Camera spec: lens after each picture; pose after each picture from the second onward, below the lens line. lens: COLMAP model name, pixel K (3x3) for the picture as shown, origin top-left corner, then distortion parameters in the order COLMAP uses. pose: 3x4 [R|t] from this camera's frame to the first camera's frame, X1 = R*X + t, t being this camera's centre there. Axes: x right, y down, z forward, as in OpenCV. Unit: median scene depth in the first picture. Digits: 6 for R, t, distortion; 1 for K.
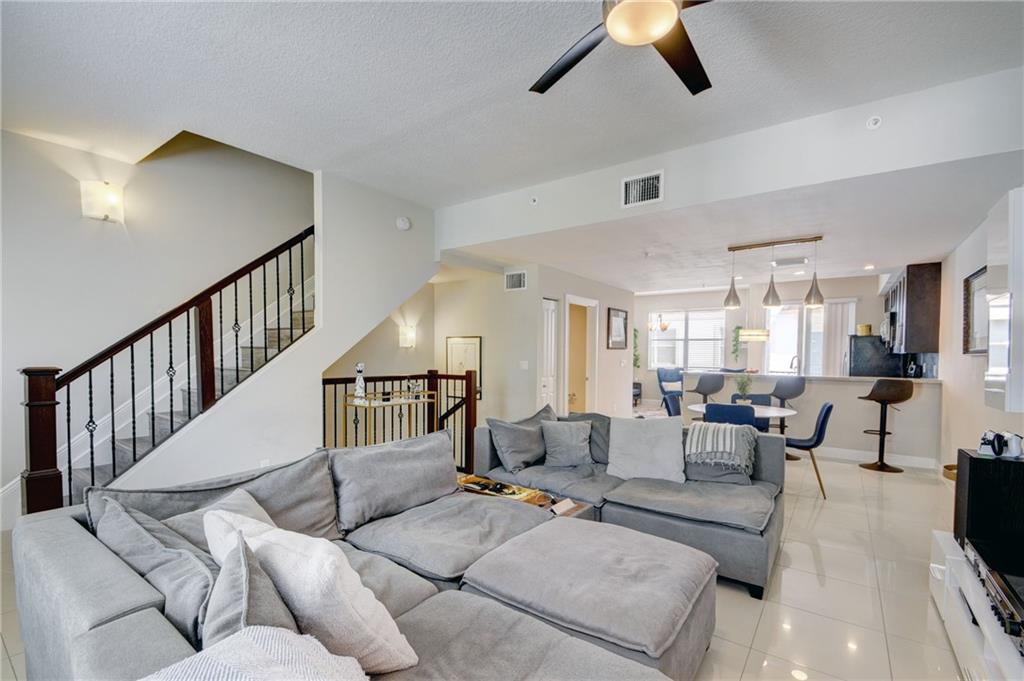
lens RADIAL K [[457.0, 0, 505.9], [0, 457.0, 365.5], [0, 0, 1]] dist [0.012267, -0.015862]
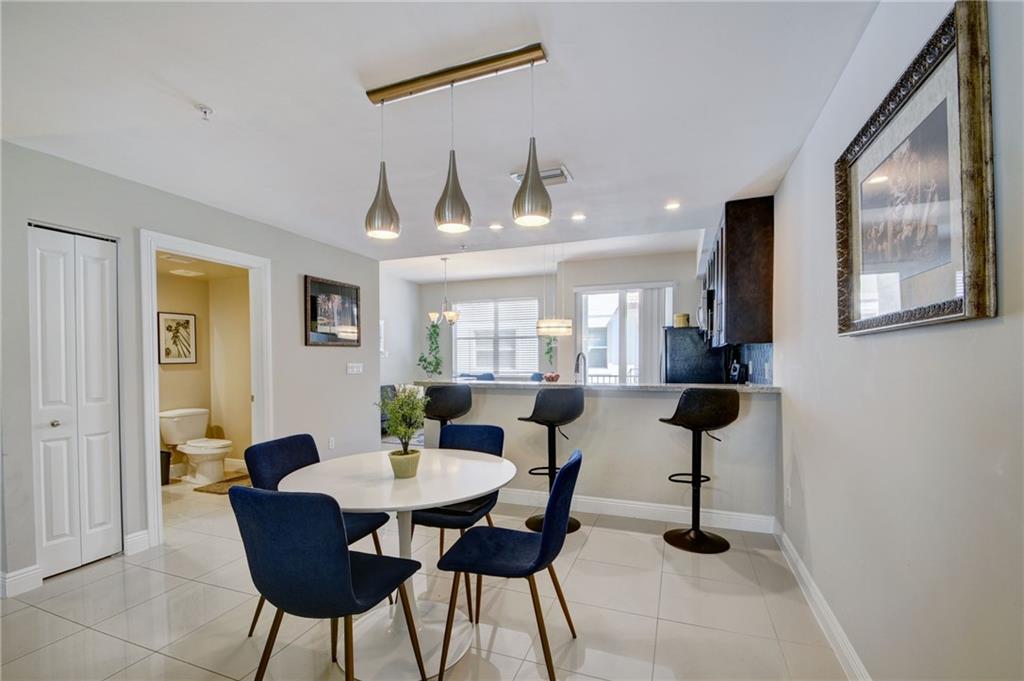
lens RADIAL K [[457.0, 0, 505.9], [0, 457.0, 365.5], [0, 0, 1]] dist [0.012267, -0.015862]
pose [[0.964529, -0.016739, 0.263447, 0.386246], [0.020140, 0.999745, -0.010214, 0.001861], [-0.263208, 0.015157, 0.964620, 0.439521]]
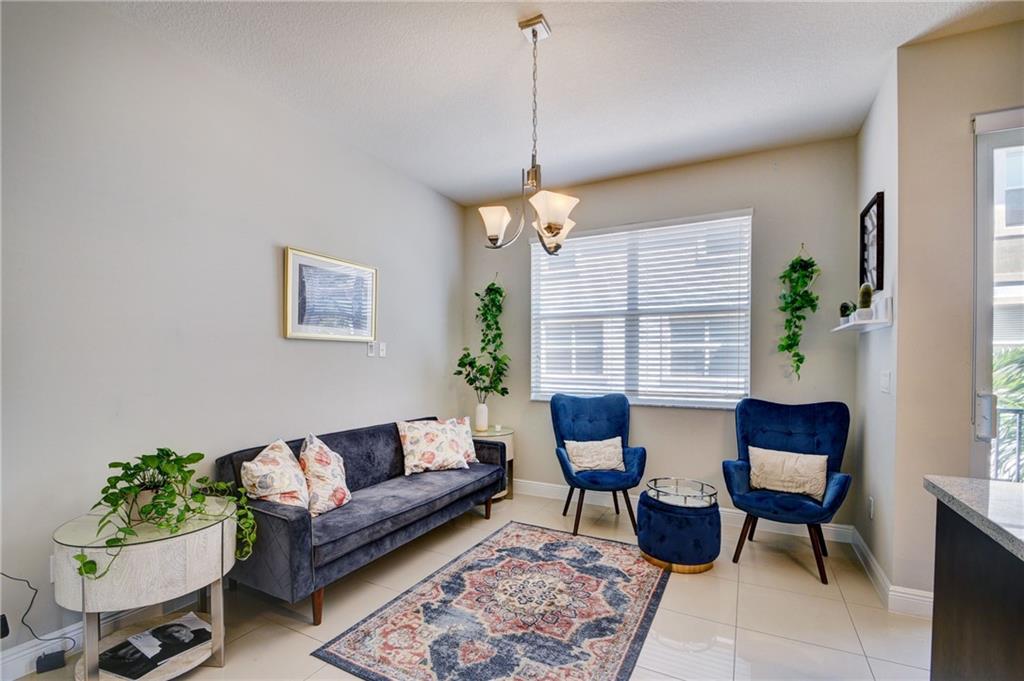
lens RADIAL K [[457.0, 0, 505.9], [0, 457.0, 365.5], [0, 0, 1]] dist [0.012267, -0.015862]
pose [[0.989128, -0.007272, 0.146876, 0.477041], [0.009186, 0.999881, -0.012359, -0.024707], [-0.146769, 0.013574, 0.989078, 1.287281]]
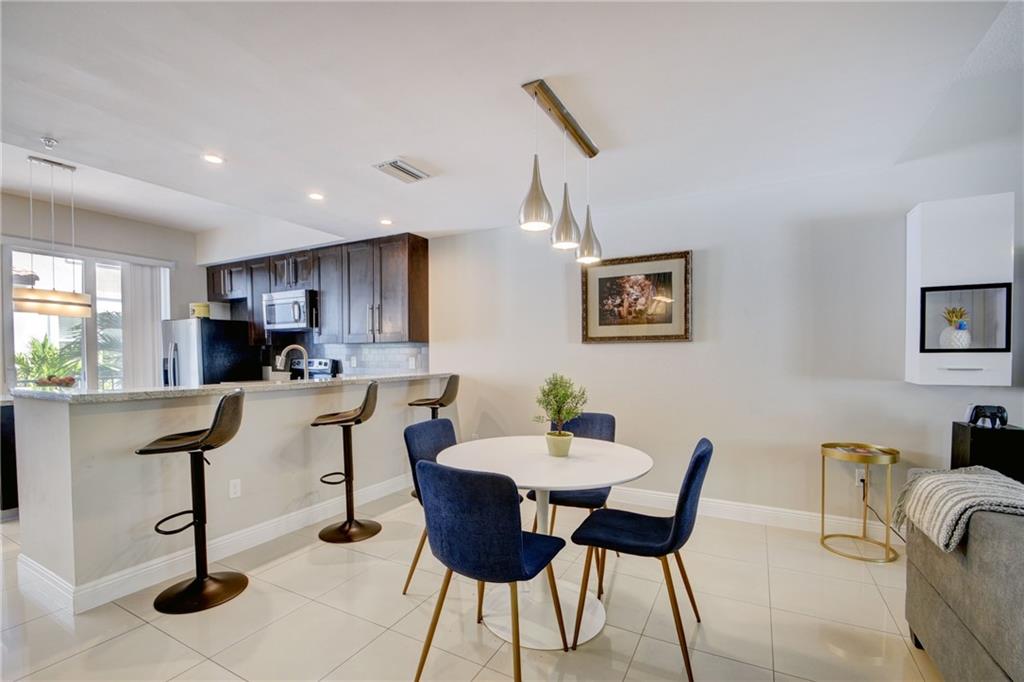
lens RADIAL K [[457.0, 0, 505.9], [0, 457.0, 366.0], [0, 0, 1]] dist [0.012267, -0.015862]
pose [[-0.125388, -0.033954, 0.991527, 0.057993], [0.029249, 0.998853, 0.037904, -0.011795], [-0.991677, 0.033754, -0.124251, 0.868202]]
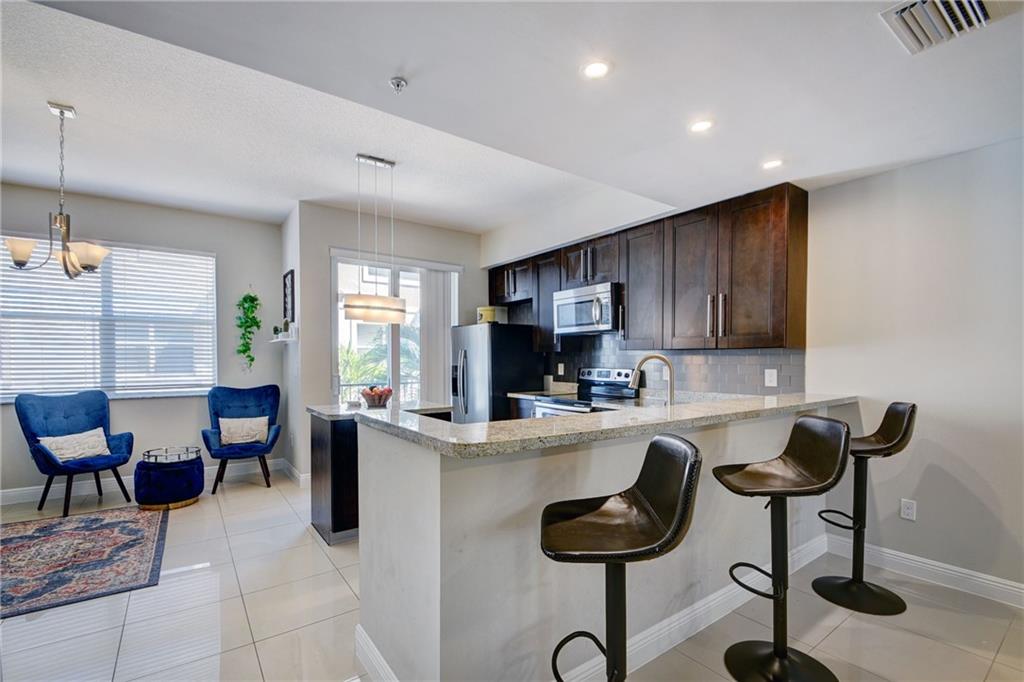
lens RADIAL K [[457.0, 0, 505.9], [0, 457.0, 366.0], [0, 0, 1]] dist [0.012267, -0.015862]
pose [[0.317920, -0.024262, 0.947807, 0.248726], [0.027992, 0.999477, 0.016195, -0.023336], [-0.947704, 0.021382, 0.318433, 1.056320]]
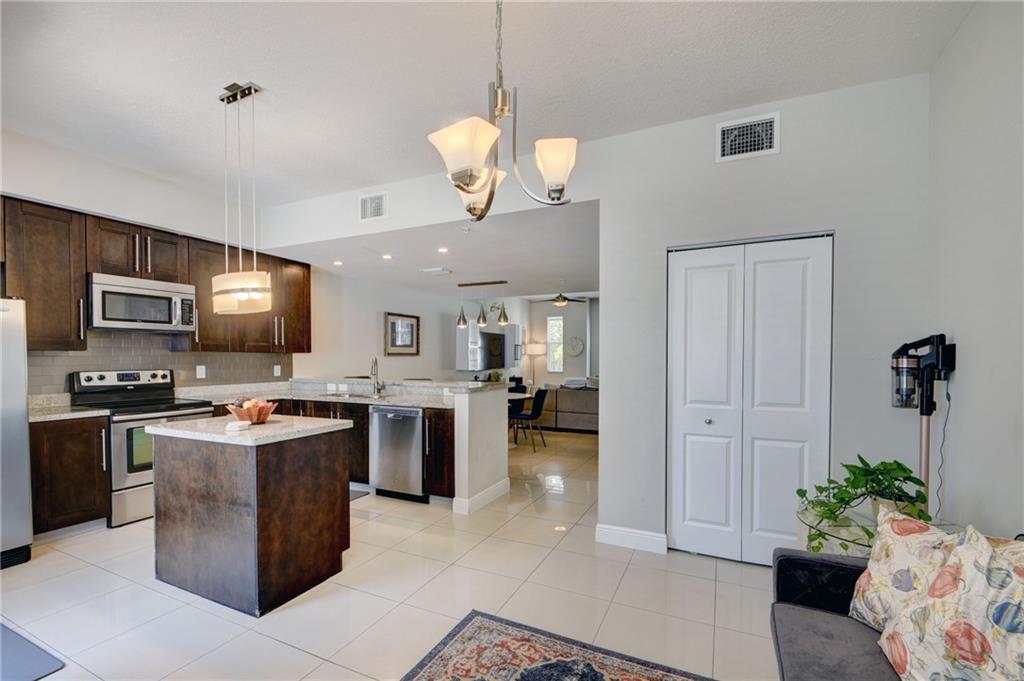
lens RADIAL K [[457.0, 0, 505.9], [0, 457.0, 365.5], [0, 0, 1]] dist [0.012267, -0.015862]
pose [[-0.982872, -0.004460, -0.184235, 0.595372], [-0.012492, 0.999020, 0.042460, -0.045233], [0.183865, 0.044034, -0.981965, 1.894238]]
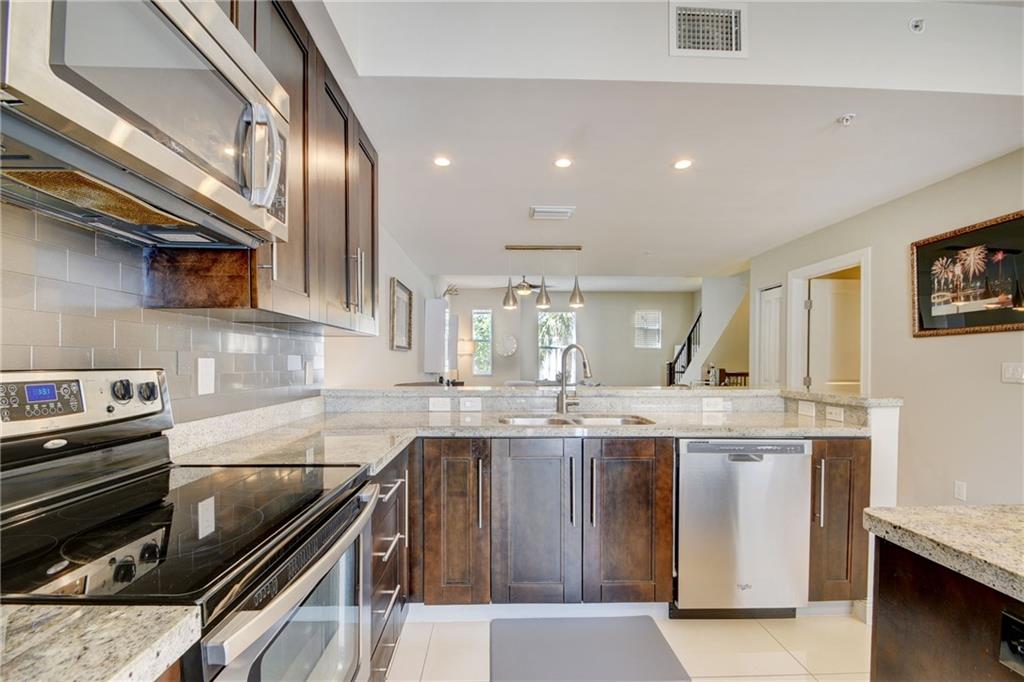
lens RADIAL K [[457.0, 0, 505.9], [0, 457.0, 366.0], [0, 0, 1]] dist [0.012267, -0.015862]
pose [[-0.789618, -0.004138, -0.613584, 0.982056], [-0.024506, 0.999392, 0.024797, -0.011859], [0.613109, 0.034616, -0.789240, 1.356895]]
